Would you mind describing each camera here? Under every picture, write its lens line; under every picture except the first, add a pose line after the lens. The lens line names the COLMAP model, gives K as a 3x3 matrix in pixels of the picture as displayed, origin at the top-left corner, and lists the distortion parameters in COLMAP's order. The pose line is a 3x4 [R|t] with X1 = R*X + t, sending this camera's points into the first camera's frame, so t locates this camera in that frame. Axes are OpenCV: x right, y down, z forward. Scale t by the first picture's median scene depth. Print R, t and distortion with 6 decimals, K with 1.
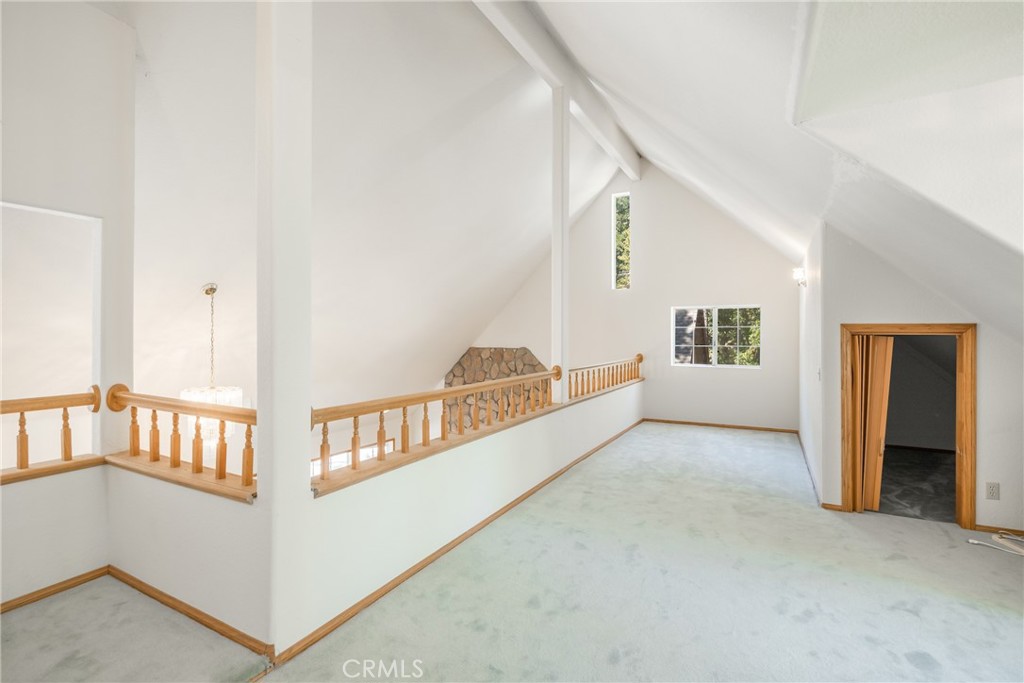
lens RADIAL K [[493.2, 0, 508.6], [0, 493.2, 335.3], [0, 0, 1]] dist [-0.014671, 0.000080]
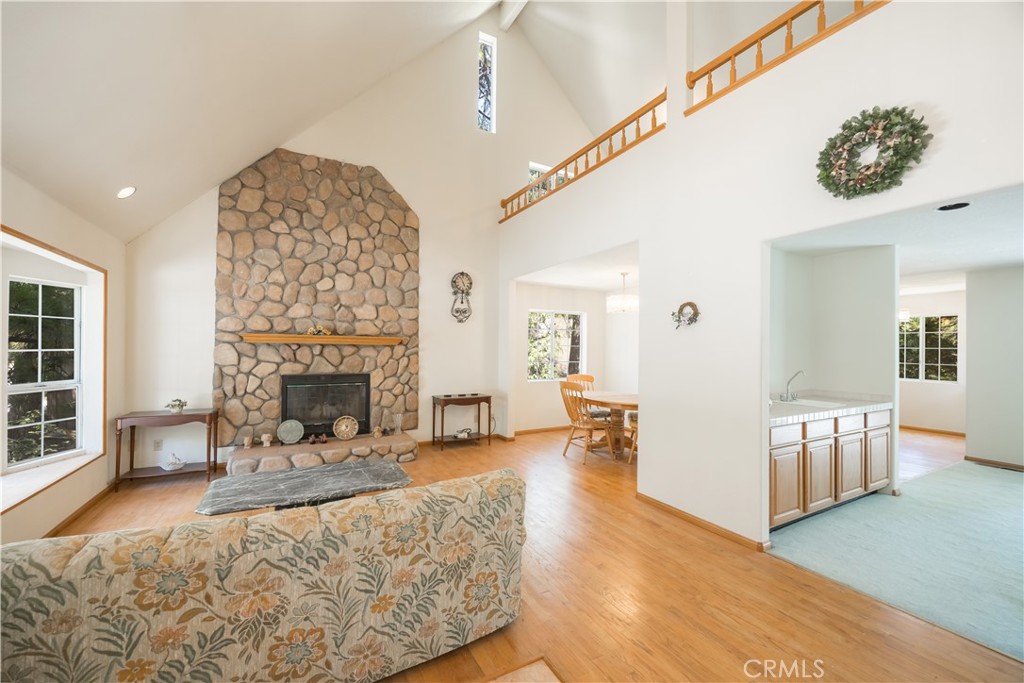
lens RADIAL K [[389.6, 0, 511.7], [0, 389.6, 344.6], [0, 0, 1]] dist [-0.004004, -0.000040]
pose [[0.556378, 0.010936, 0.830857, -0.349498], [-0.003276, 0.999934, -0.010967, 0.306780], [-0.830923, 0.003381, 0.556377, 0.467333]]
